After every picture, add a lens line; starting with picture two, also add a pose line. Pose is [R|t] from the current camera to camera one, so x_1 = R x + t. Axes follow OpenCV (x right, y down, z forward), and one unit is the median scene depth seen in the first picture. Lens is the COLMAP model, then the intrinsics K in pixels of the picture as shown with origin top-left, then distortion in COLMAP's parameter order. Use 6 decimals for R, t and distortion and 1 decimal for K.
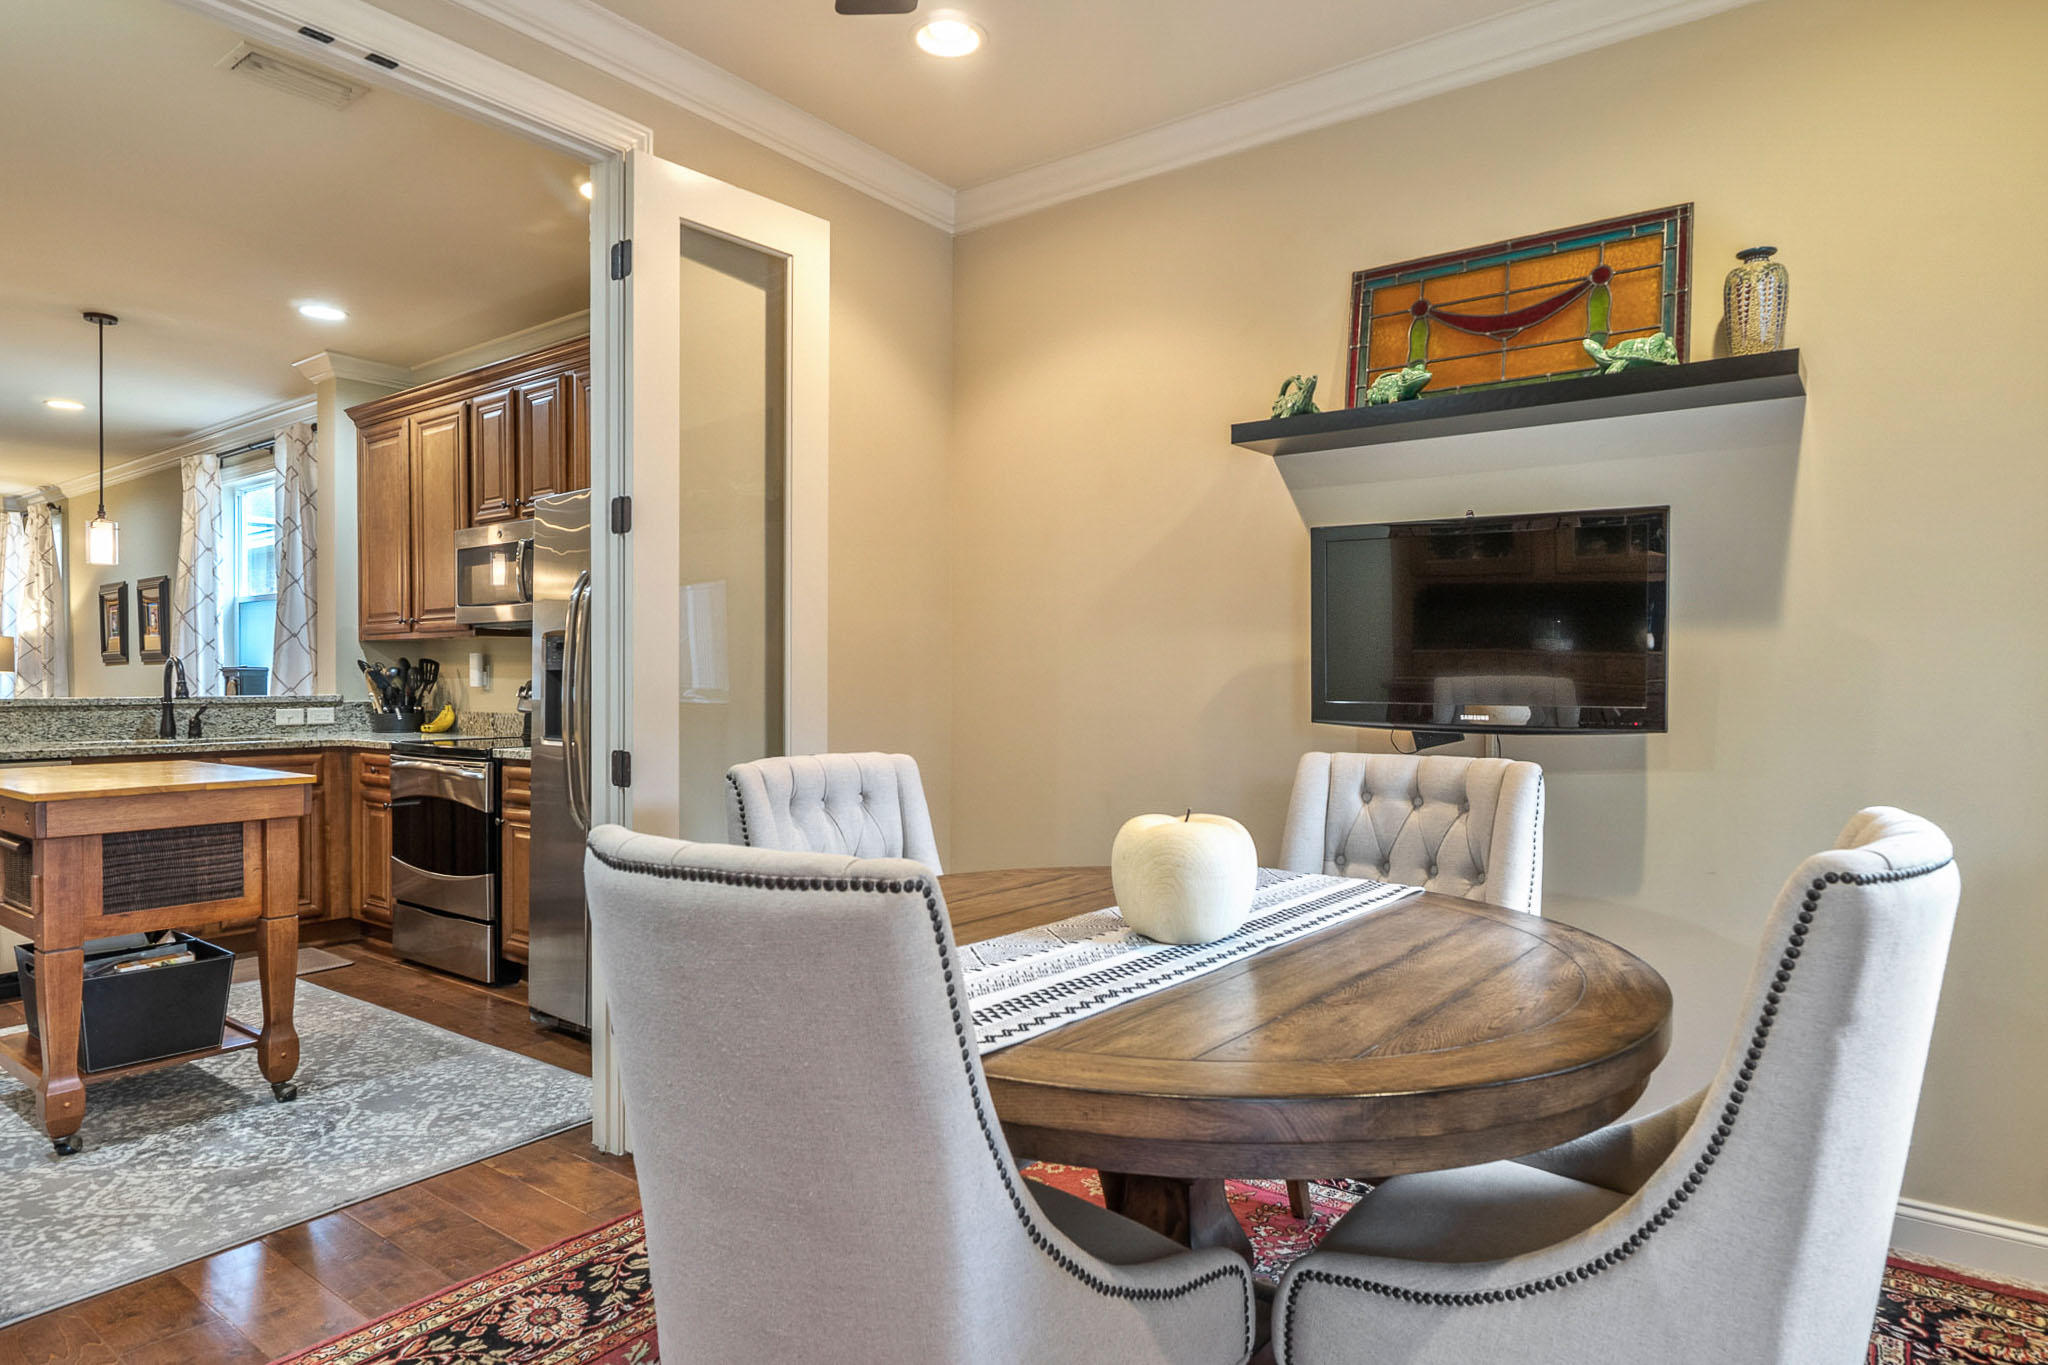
lens RADIAL K [[1186.1, 0, 1016.2], [0, 1186.1, 680.3], [0, 0, 1]] dist [-0.001529, -0.003205]
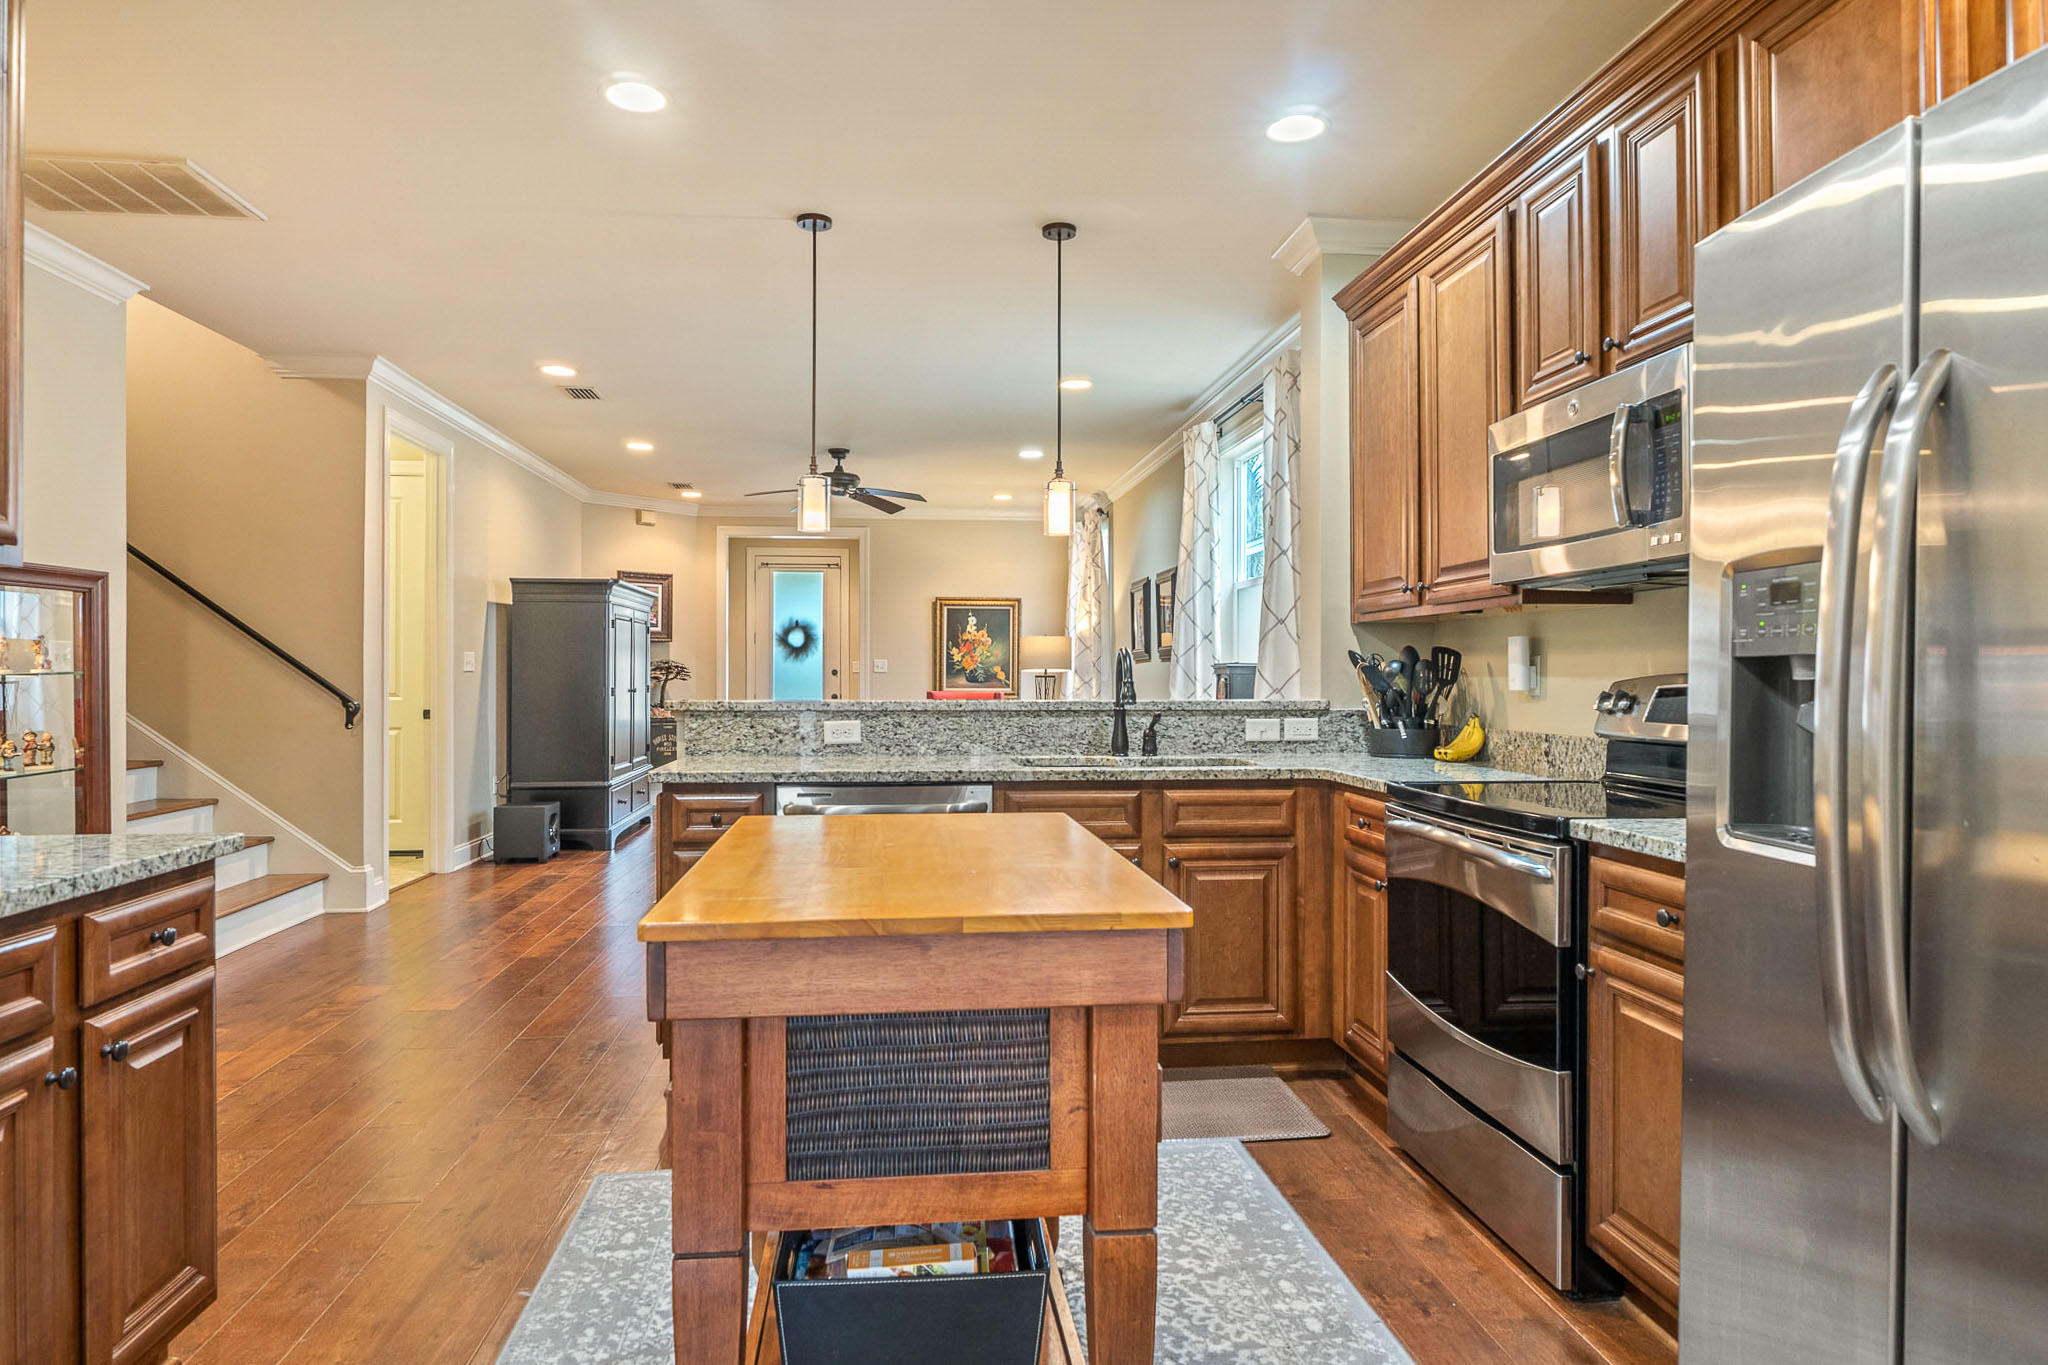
lens RADIAL K [[1186.1, 0, 1016.2], [0, 1186.1, 680.3], [0, 0, 1]] dist [-0.001529, -0.003205]
pose [[0.692561, 0.003740, -0.721350, -0.204523], [-0.002422, 0.999993, 0.002859, -0.001200], [0.721356, -0.000233, 0.692565, 0.409877]]
